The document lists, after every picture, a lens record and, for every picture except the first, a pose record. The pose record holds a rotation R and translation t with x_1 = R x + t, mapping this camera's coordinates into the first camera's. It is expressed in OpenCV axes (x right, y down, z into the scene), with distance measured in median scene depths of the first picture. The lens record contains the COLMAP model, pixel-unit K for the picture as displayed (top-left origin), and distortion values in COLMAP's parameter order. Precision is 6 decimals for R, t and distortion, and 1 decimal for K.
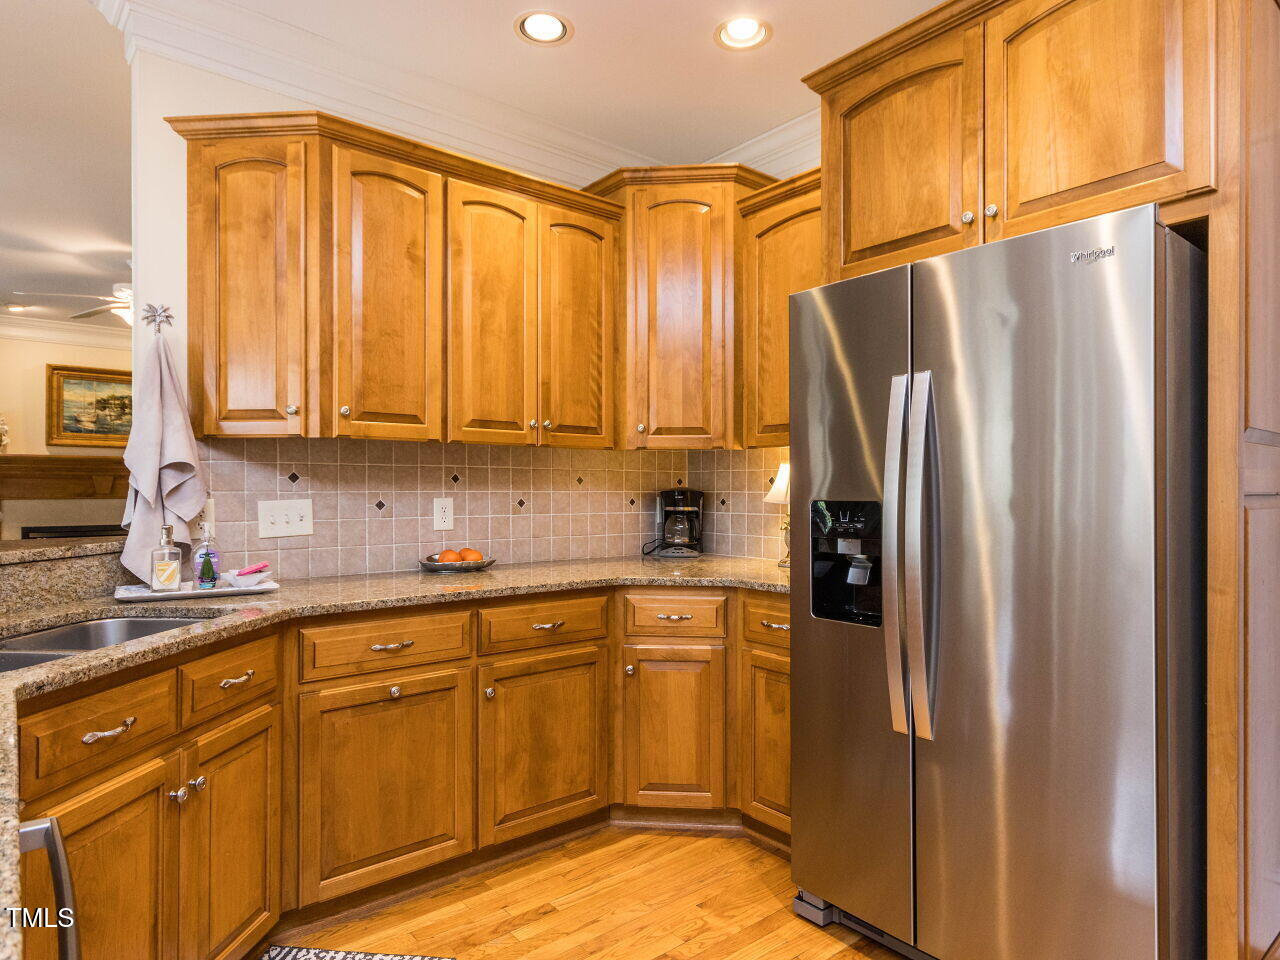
lens RADIAL K [[771.1, 0, 640.3], [0, 771.1, 481.3], [0, 0, 1]] dist [0.005128, 0.000810]
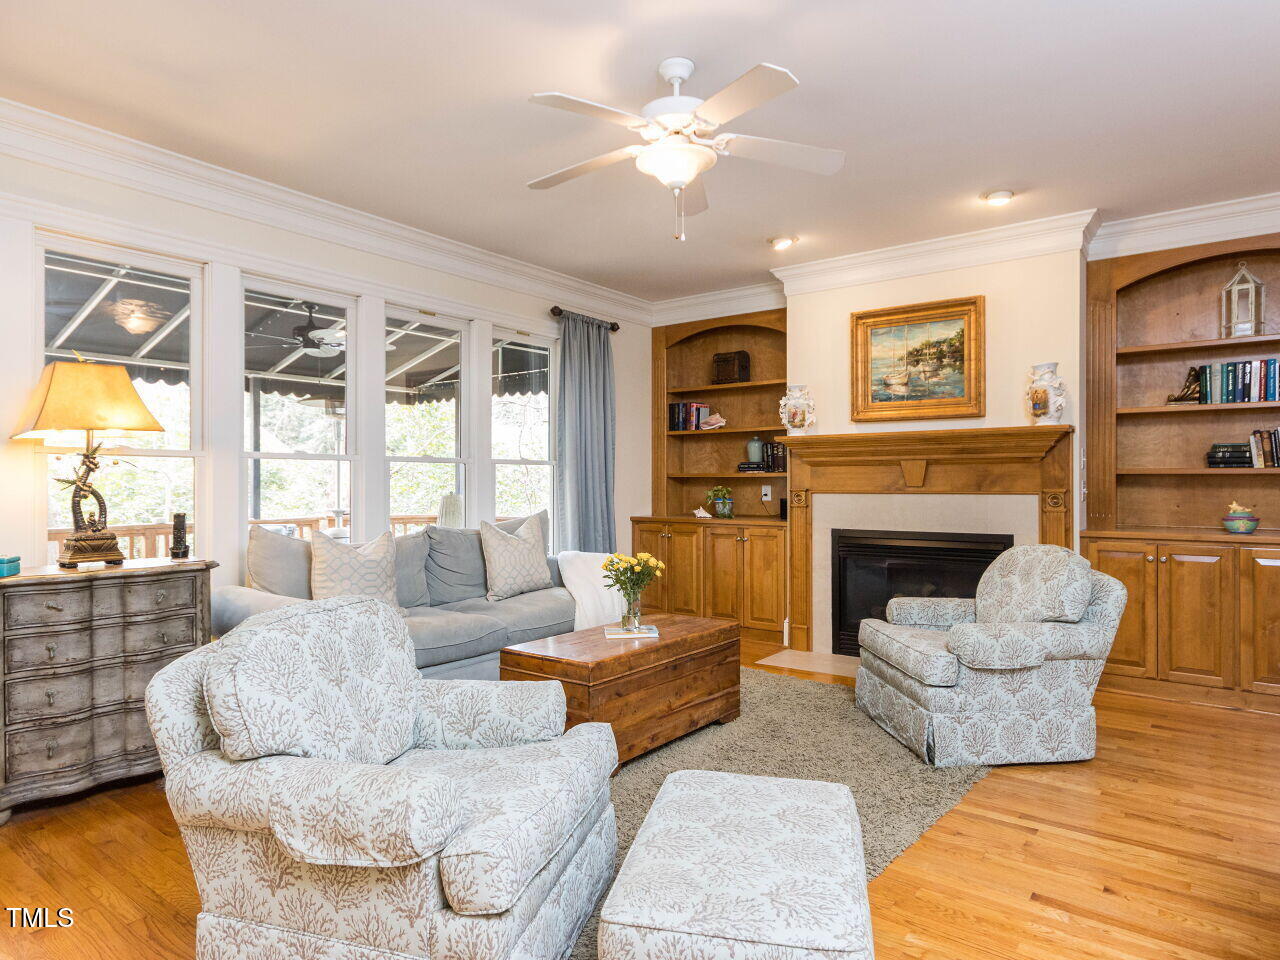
lens RADIAL K [[771.1, 0, 639.2], [0, 771.1, 481.7], [0, 0, 1]] dist [0.005128, 0.000810]
pose [[0.216940, -0.001893, -0.976183, -0.077727], [0.005539, 0.999984, -0.000708, 0.011017], [0.976169, -0.005253, 0.216947, 0.615524]]
